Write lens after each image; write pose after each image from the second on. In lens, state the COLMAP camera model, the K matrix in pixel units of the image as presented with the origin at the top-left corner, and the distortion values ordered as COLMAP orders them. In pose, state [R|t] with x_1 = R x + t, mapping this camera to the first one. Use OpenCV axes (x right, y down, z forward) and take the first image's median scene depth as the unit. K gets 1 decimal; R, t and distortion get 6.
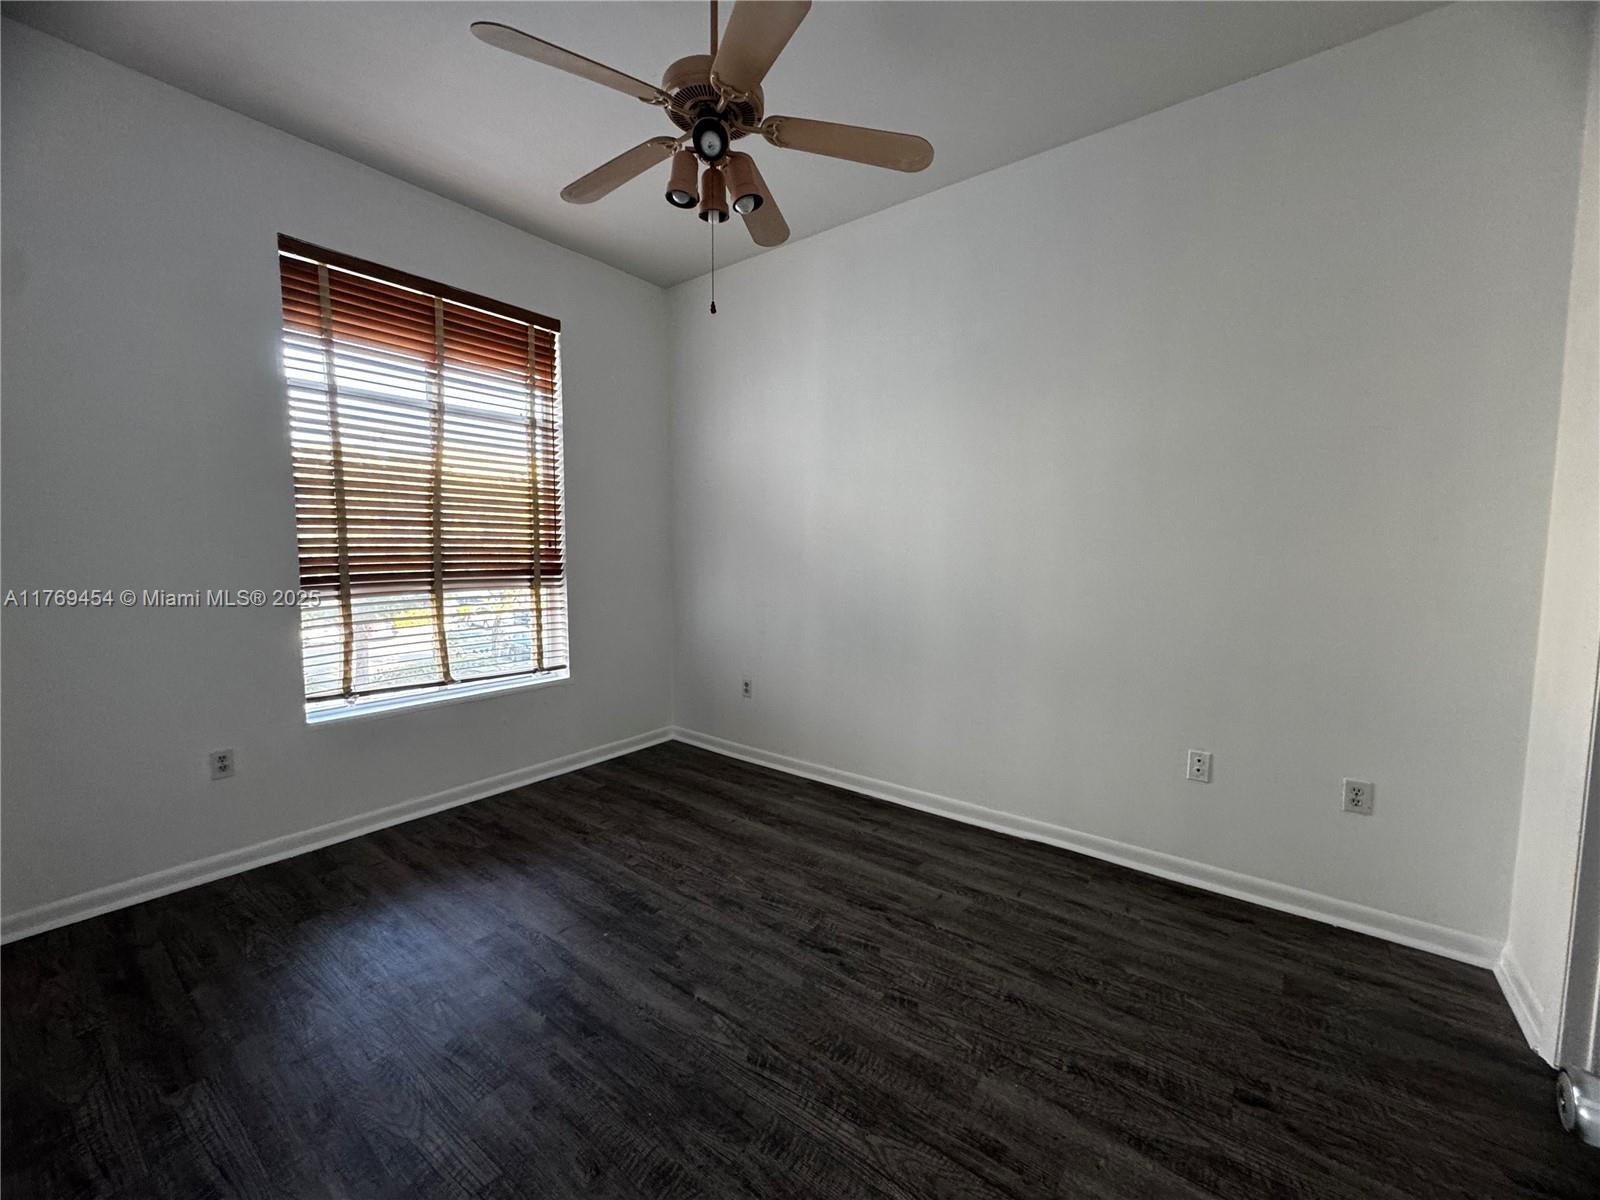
lens RADIAL K [[638.0, 0, 798.8], [0, 638.0, 600.1], [0, 0, 1]] dist [-0.003868, 0.000073]
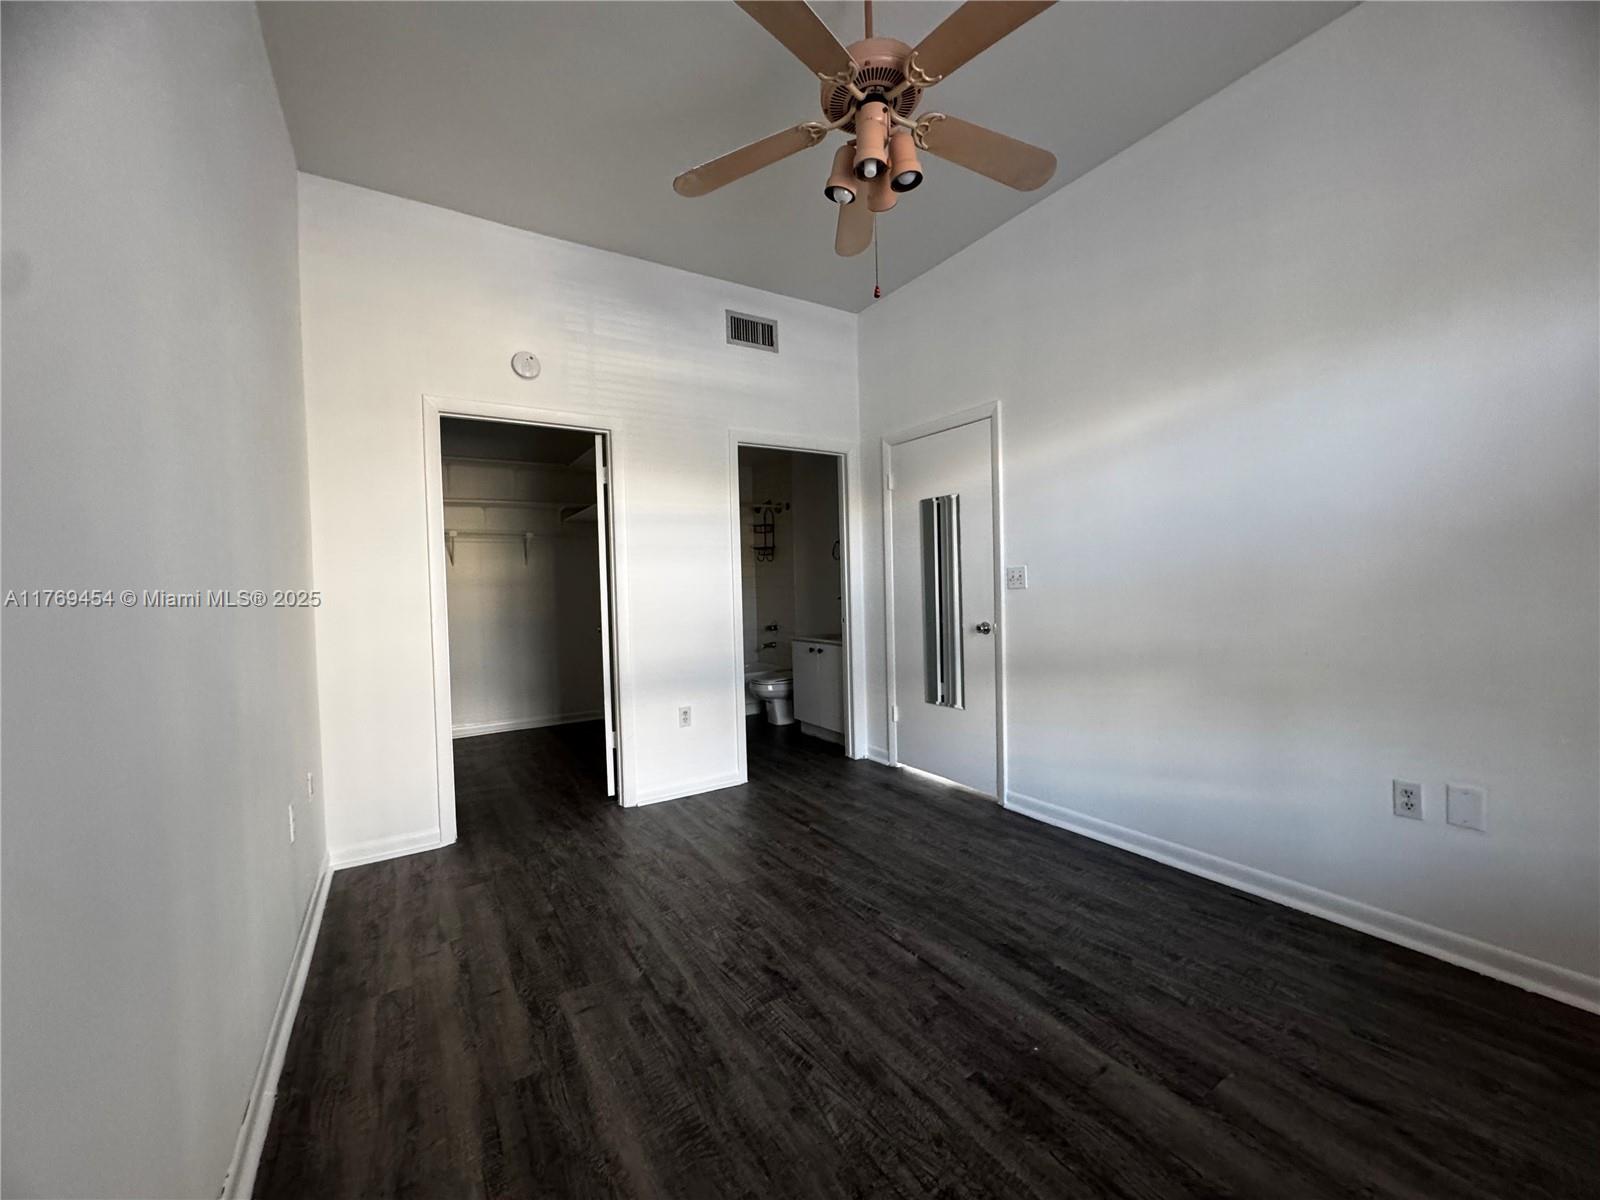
lens RADIAL K [[638.0, 0, 798.8], [0, 638.0, 600.1], [0, 0, 1]] dist [-0.003868, 0.000073]
pose [[-0.937145, 0.010221, 0.348790, -0.310669], [0.048819, 0.993580, 0.102055, -0.083187], [-0.345507, 0.112668, -0.931628, 1.742036]]
